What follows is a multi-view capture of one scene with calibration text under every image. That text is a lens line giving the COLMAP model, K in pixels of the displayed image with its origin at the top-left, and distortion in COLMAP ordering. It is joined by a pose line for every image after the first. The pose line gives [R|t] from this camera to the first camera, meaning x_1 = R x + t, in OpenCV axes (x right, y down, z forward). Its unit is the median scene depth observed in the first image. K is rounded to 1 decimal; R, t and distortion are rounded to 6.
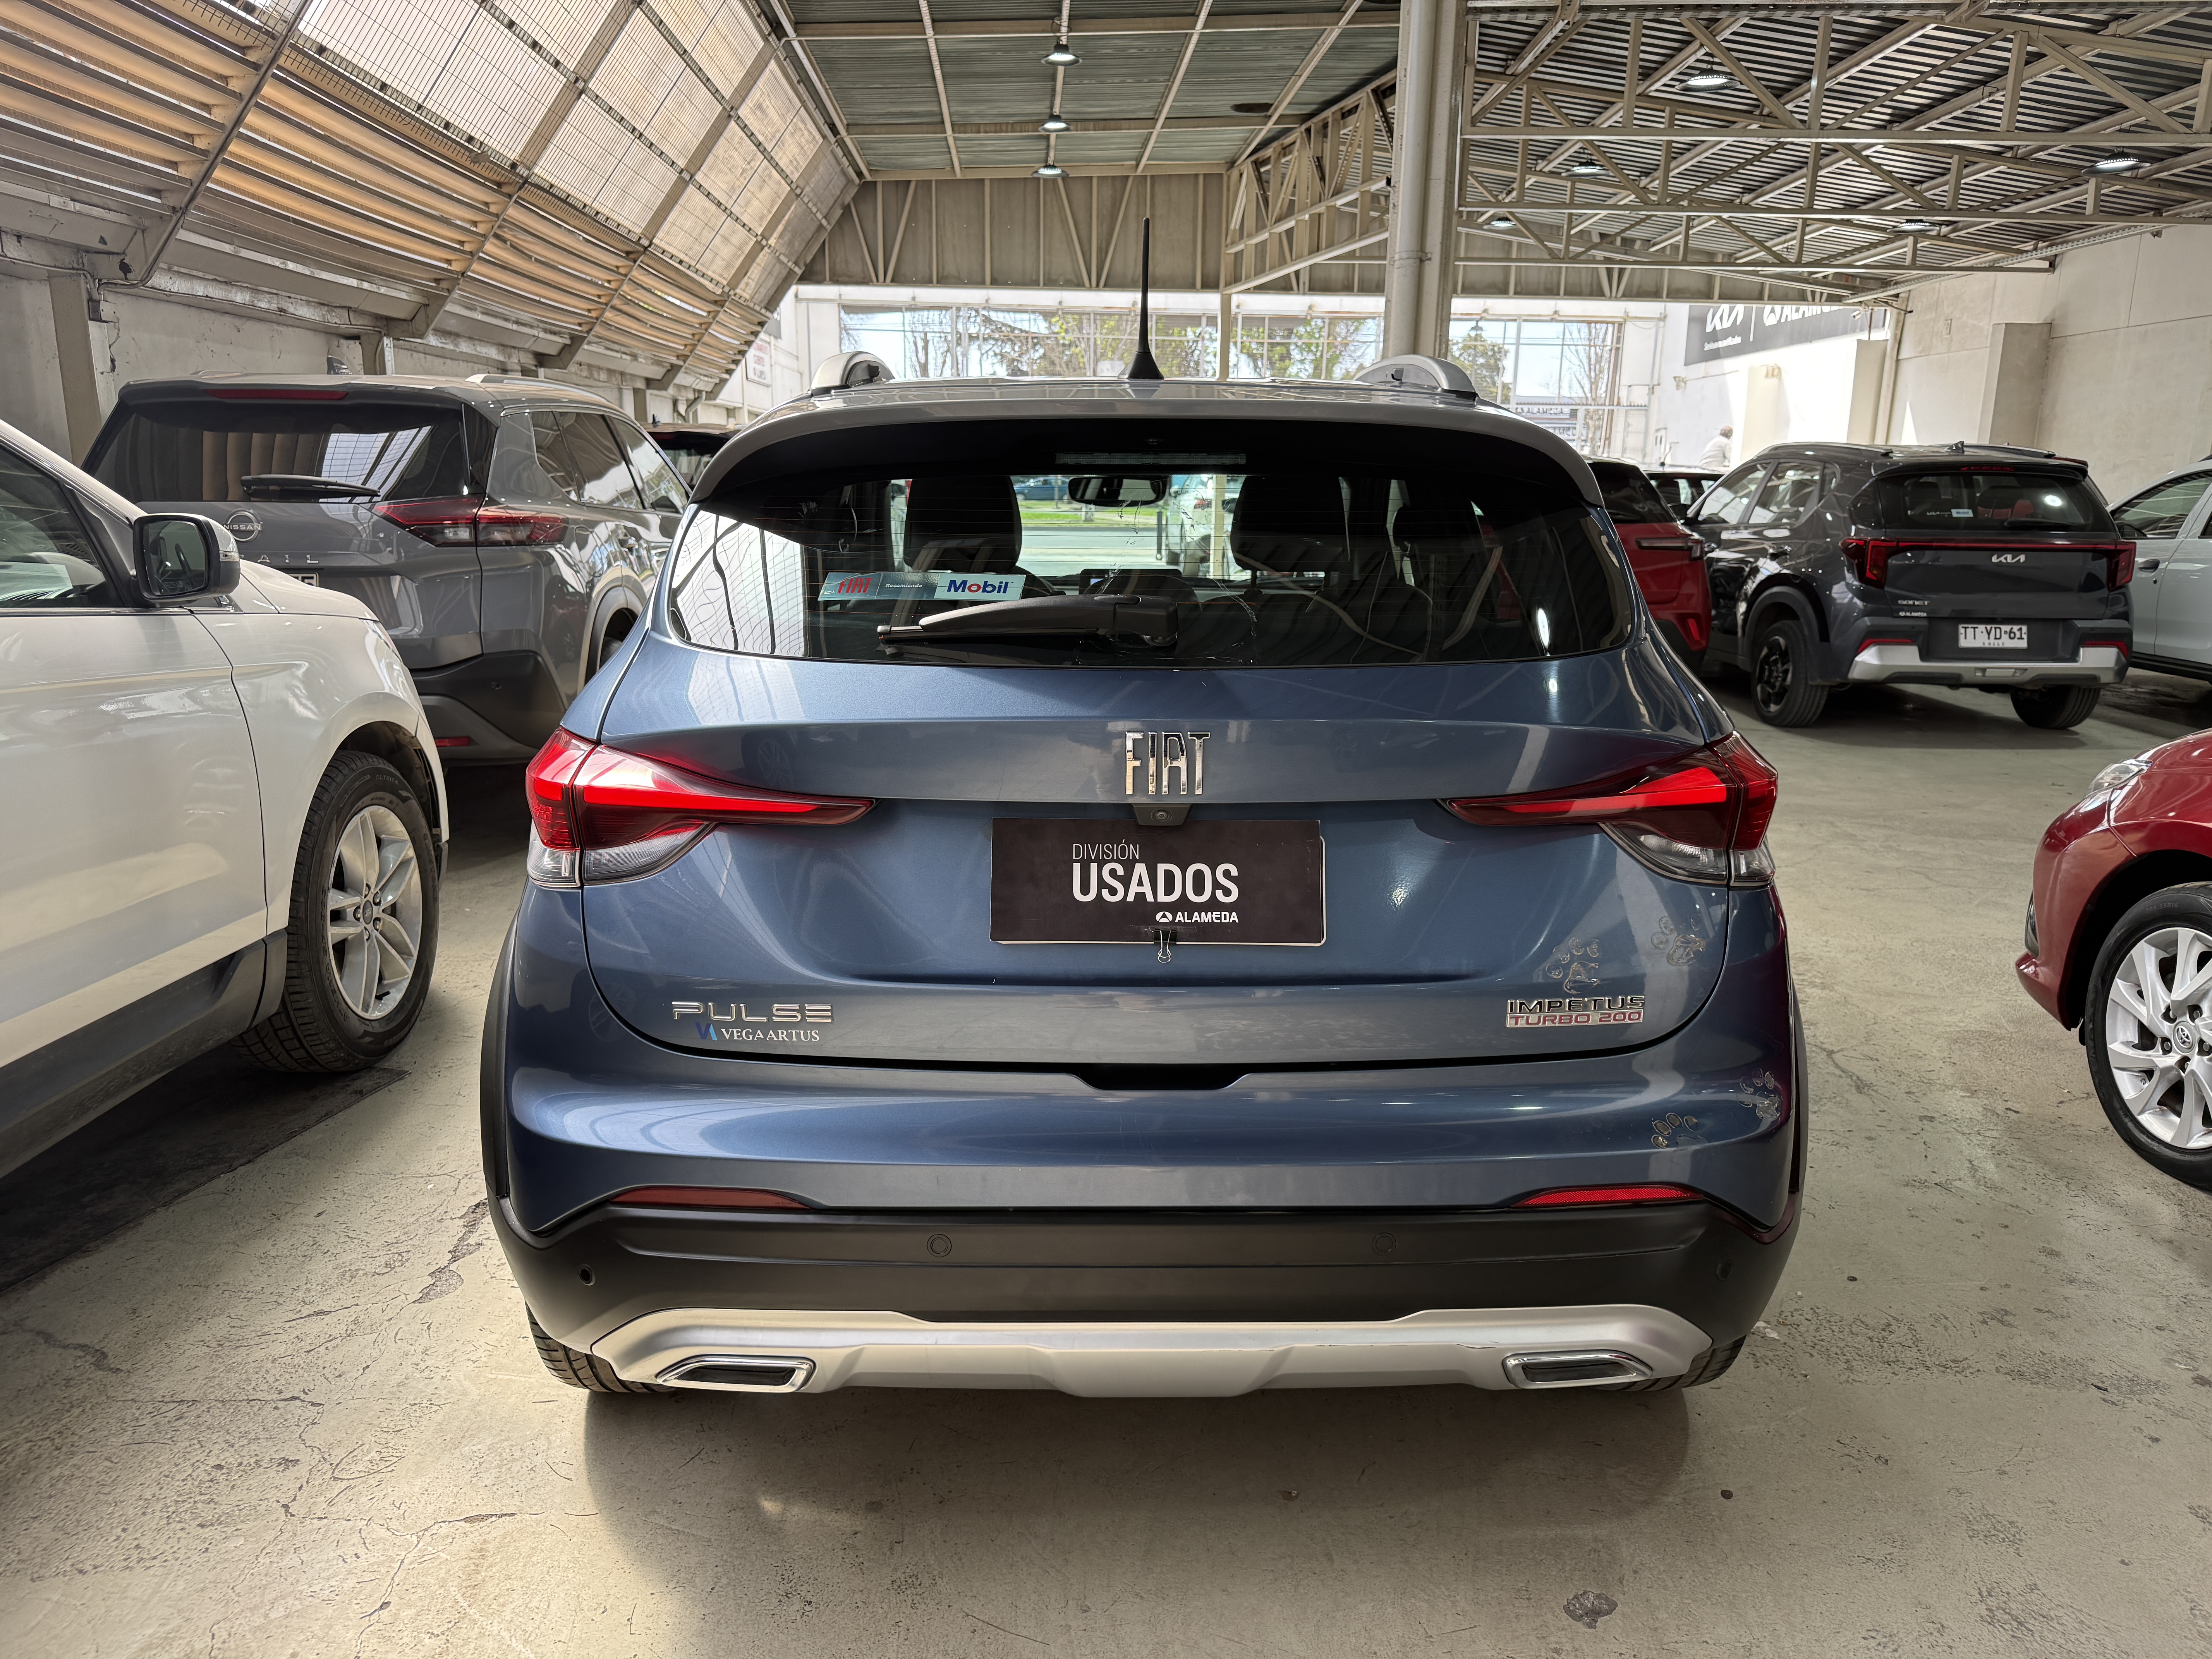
lens RADIAL K [[1572.8, 0, 1085.2], [0, 1572.8, 831.8], [0, 0, 1]] dist [0.025158, -0.017659]
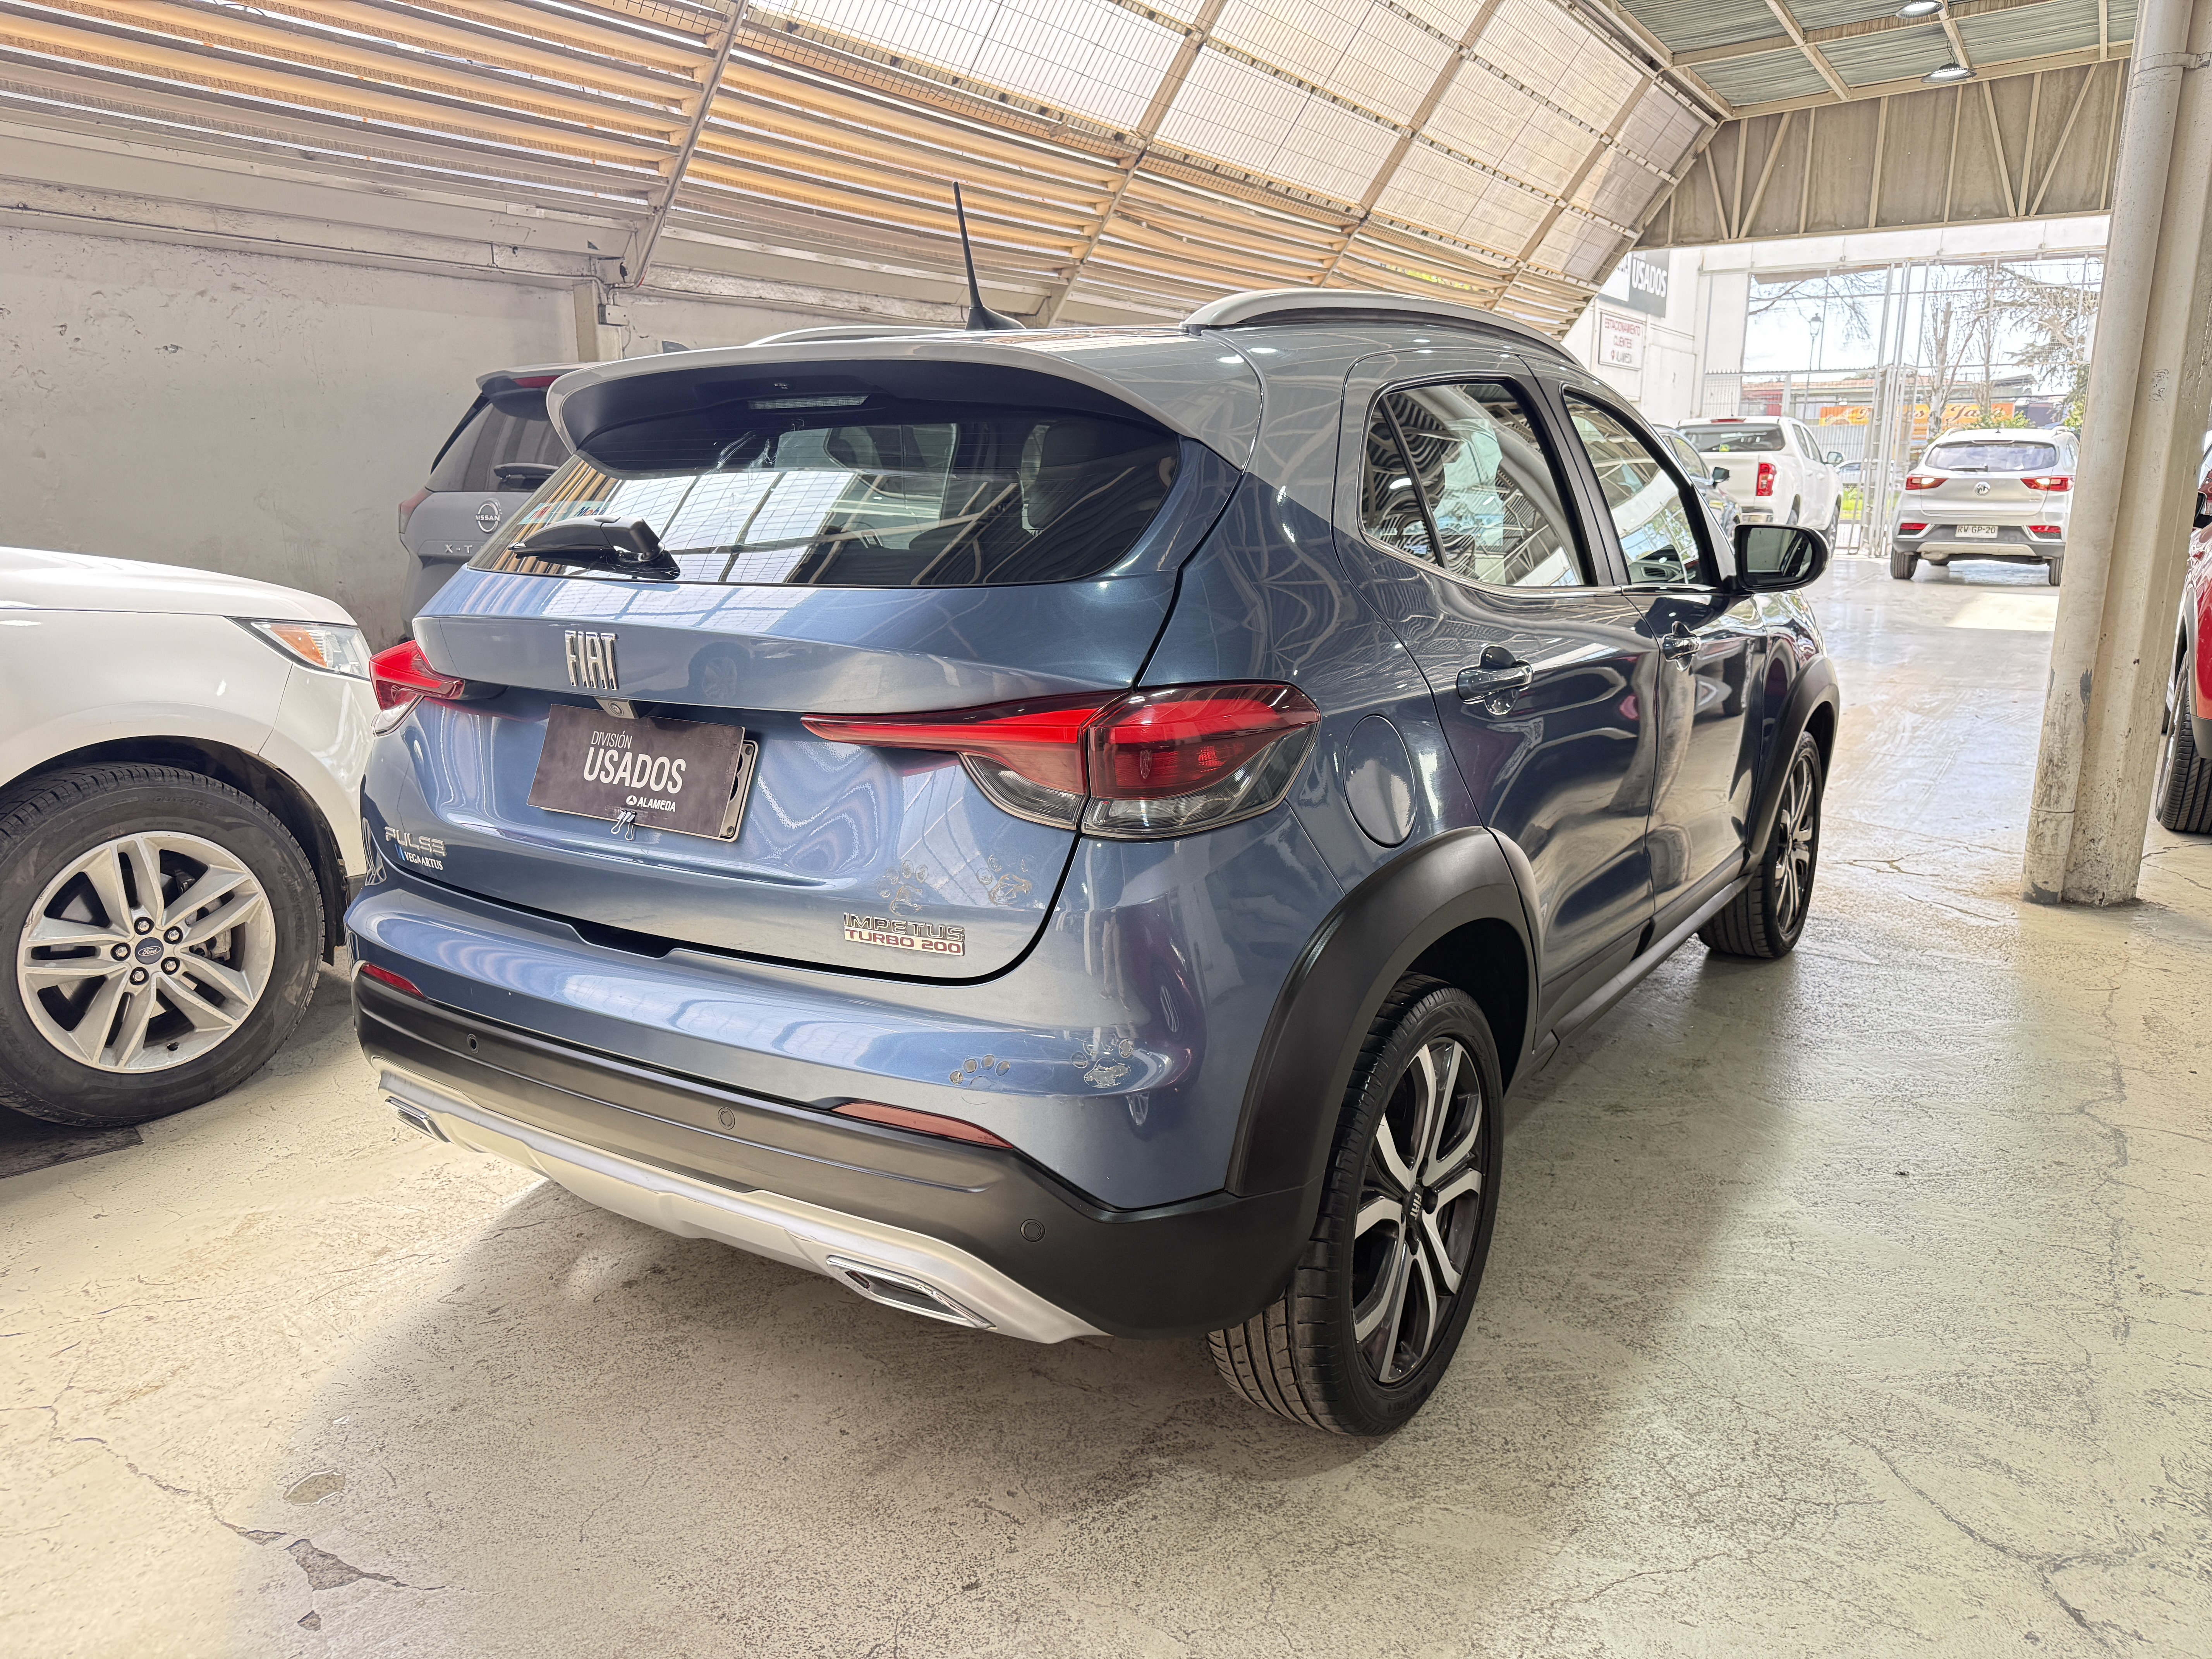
lens RADIAL K [[1572.8, 0, 1085.2], [0, 1572.8, 831.8], [0, 0, 1]] dist [0.025158, -0.017659]
pose [[0.833595, 0.104386, -0.542424, 0.096655], [-0.104426, 0.994055, 0.030818, -0.021080], [0.542416, 0.030953, 0.839540, 0.119698]]
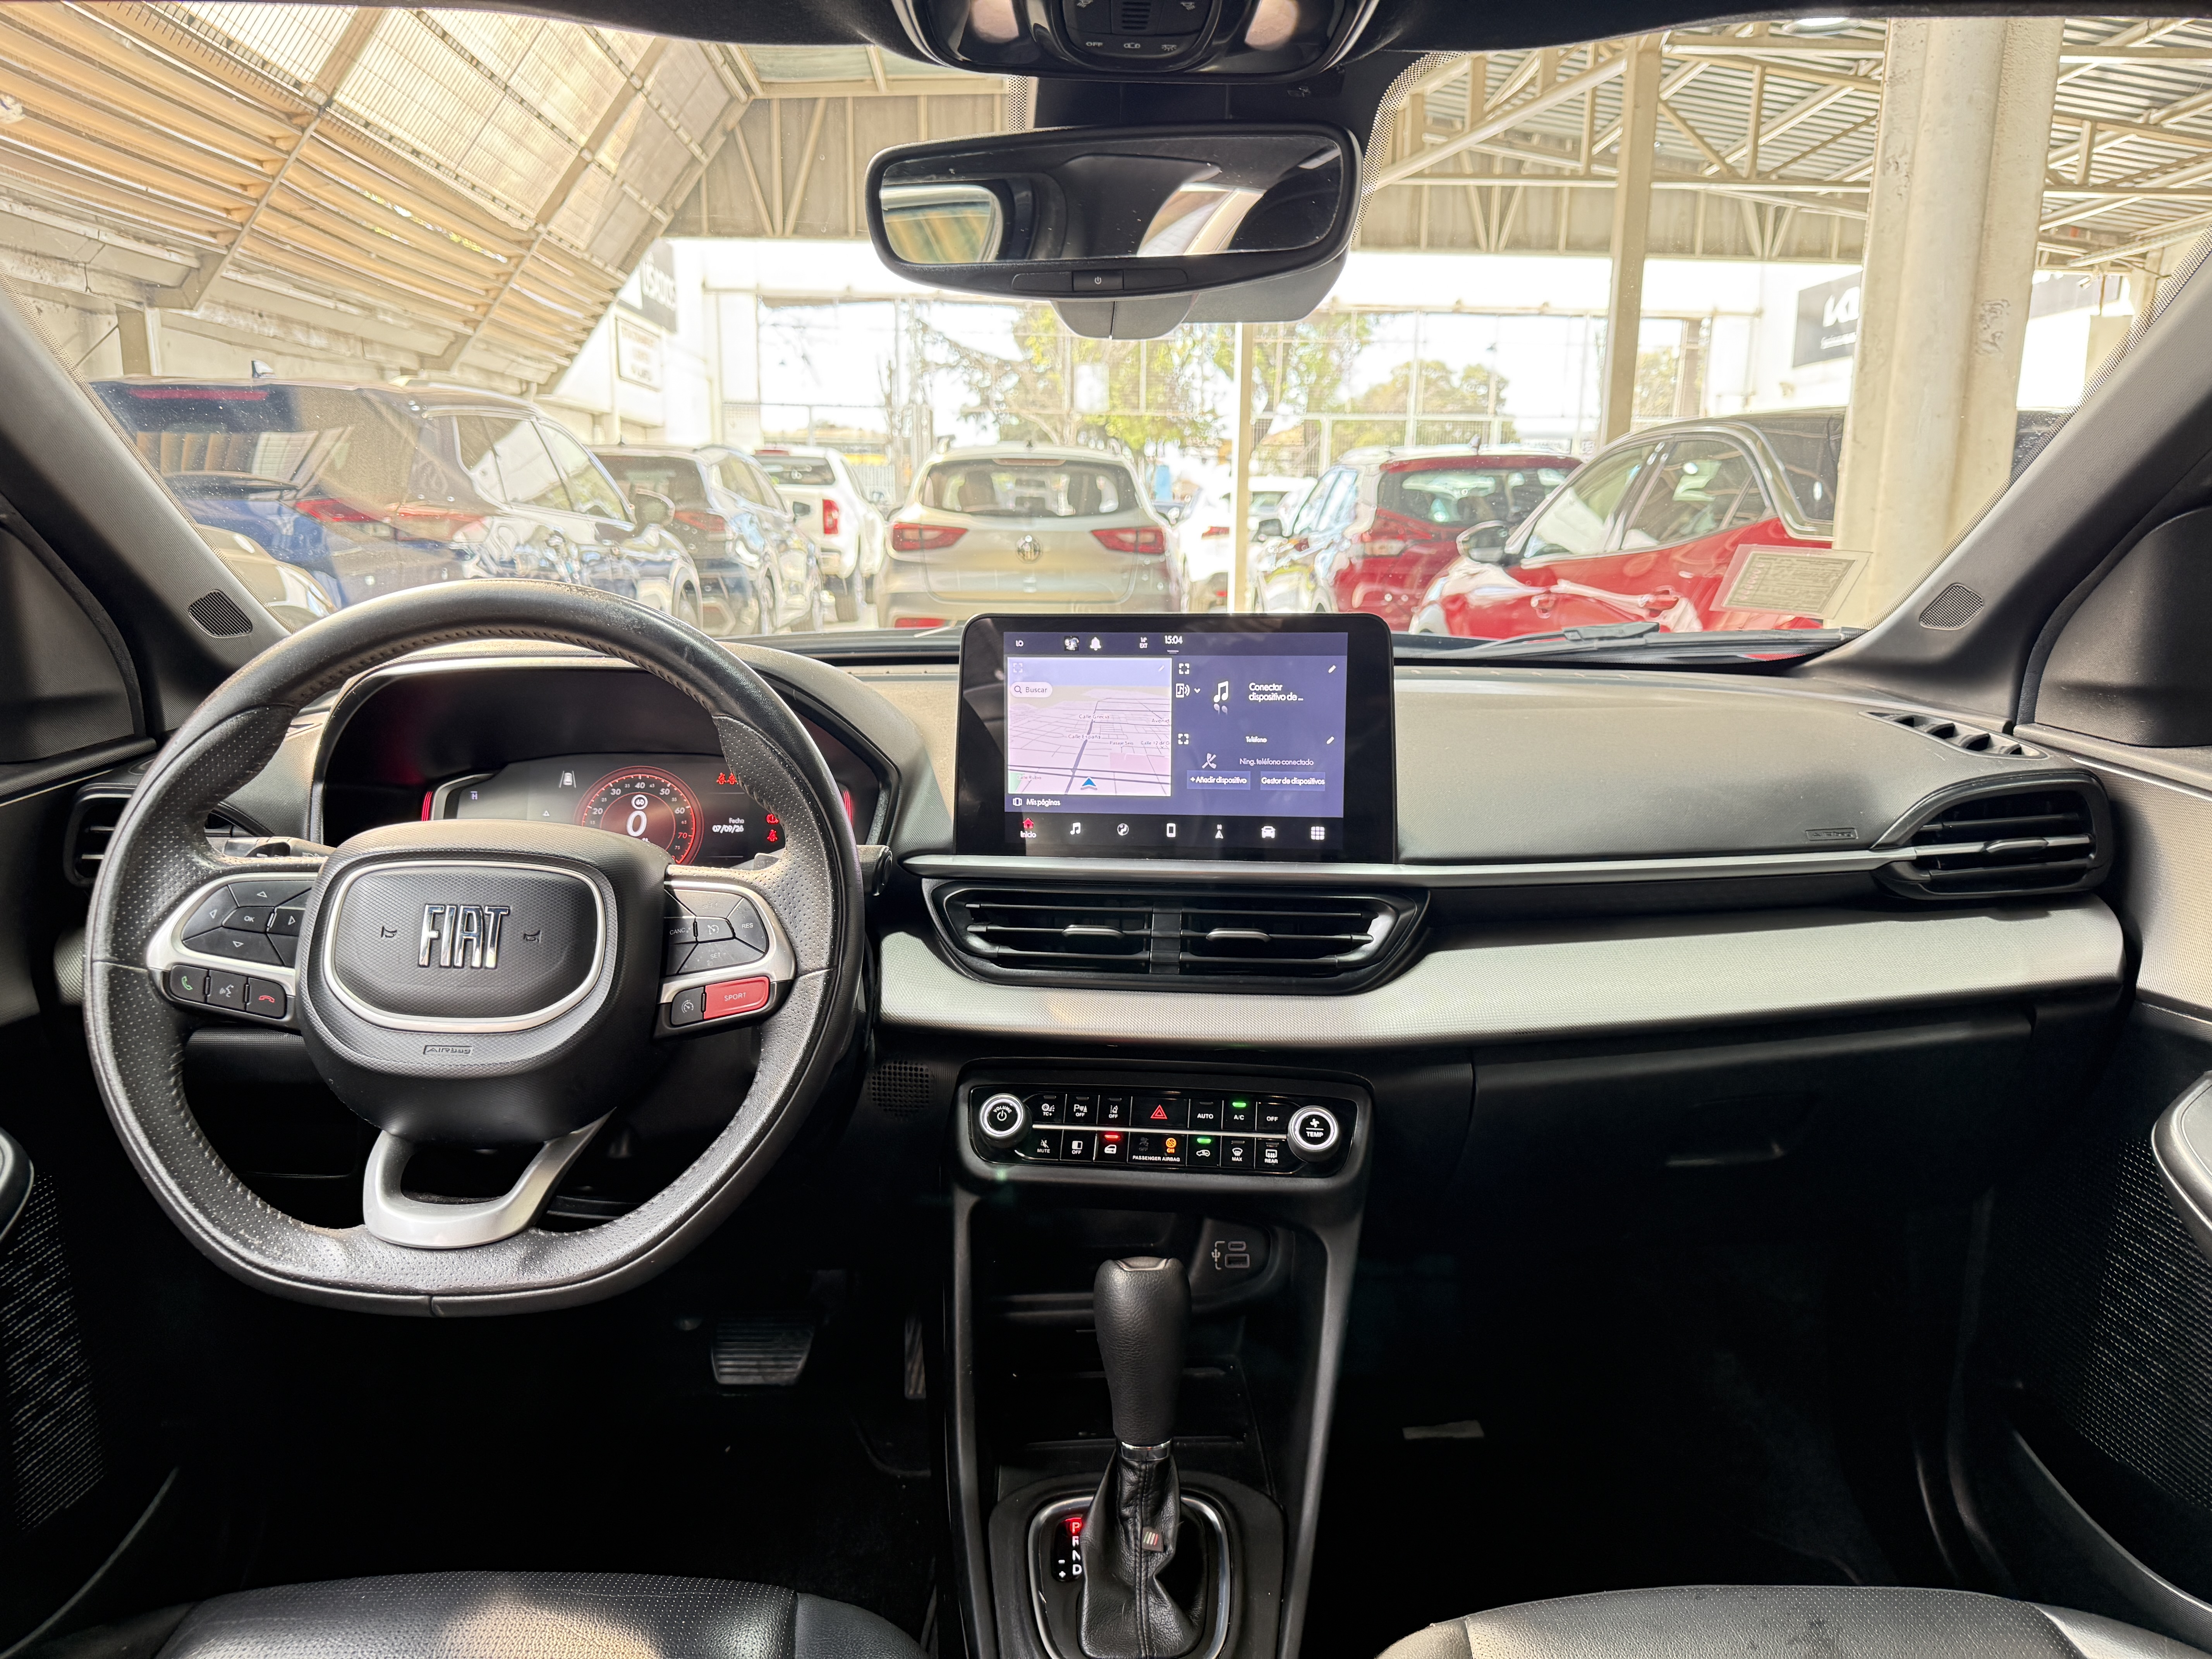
lens RADIAL K [[1676.3, 0, 1106.0], [0, 1676.3, 829.5], [0, 0, 1]] dist [0.001944, -0.003383]
pose [[0.999685, -0.007218, 0.024018, 0.002557], [0.008069, 0.999336, -0.035524, -0.054537], [-0.023746, 0.035707, 0.999080, 0.286339]]
